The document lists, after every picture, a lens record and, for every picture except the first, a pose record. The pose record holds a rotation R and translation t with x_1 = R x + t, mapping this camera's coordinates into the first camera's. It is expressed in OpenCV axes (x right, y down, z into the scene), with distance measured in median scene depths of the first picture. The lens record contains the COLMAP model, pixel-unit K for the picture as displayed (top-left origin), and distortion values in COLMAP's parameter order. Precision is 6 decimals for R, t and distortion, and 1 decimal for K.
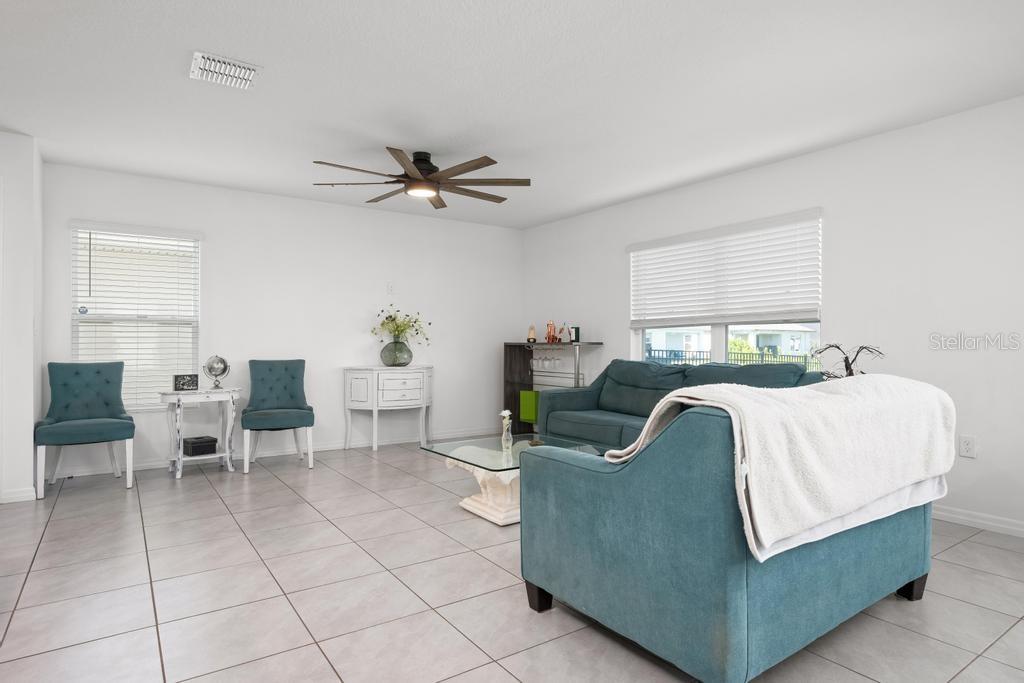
lens RADIAL K [[571.8, 0, 527.4], [0, 571.8, 345.3], [0, 0, 1]] dist [0.012830, -0.003106]
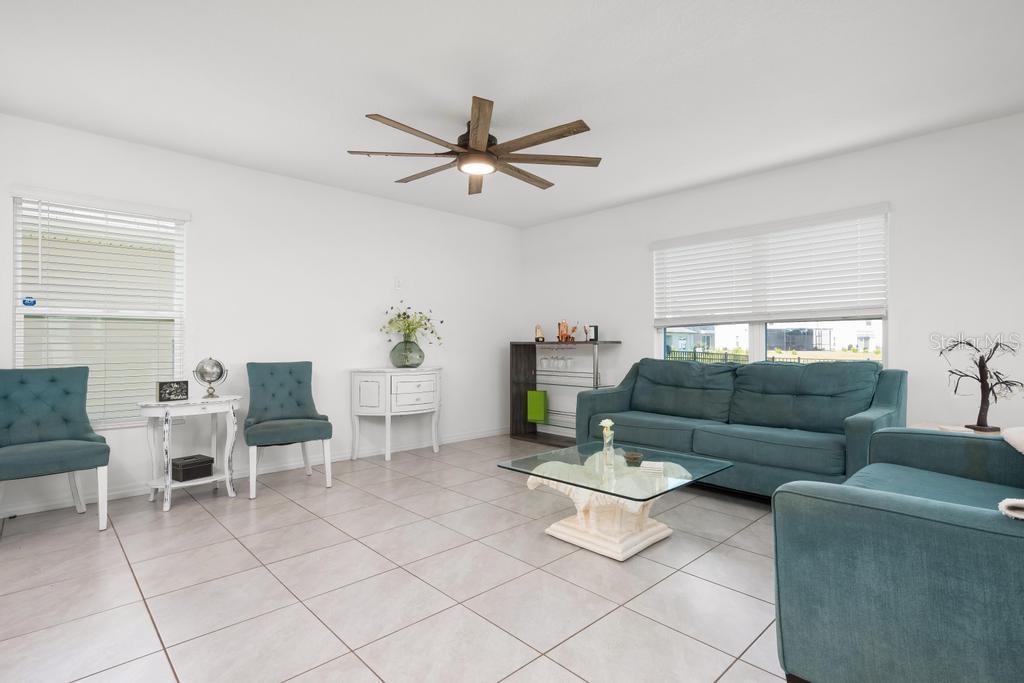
lens RADIAL K [[501.0, 0, 531.3], [0, 501.0, 345.0], [0, 0, 1]] dist [0.004228, 0.000930]
pose [[0.987981, -0.004128, 0.154518, -0.193466], [0.004375, 0.999990, -0.001256, 0.002324], [-0.154512, 0.001917, 0.987989, 0.206722]]
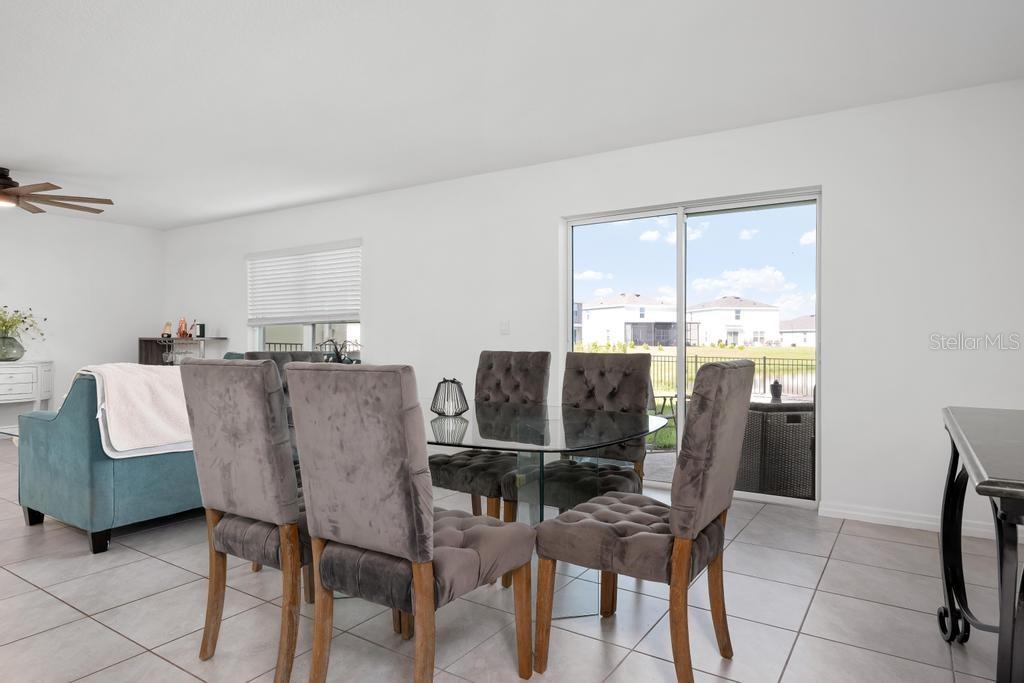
lens RADIAL K [[604.9, 0, 510.2], [0, 604.9, 340.1], [0, 0, 1]] dist [-0.000675, -0.000615]
pose [[0.936110, -0.002575, 0.351697, 0.292830], [0.002613, 0.999997, 0.000366, 0.001461], [-0.351697, 0.000576, 0.936114, -0.401166]]
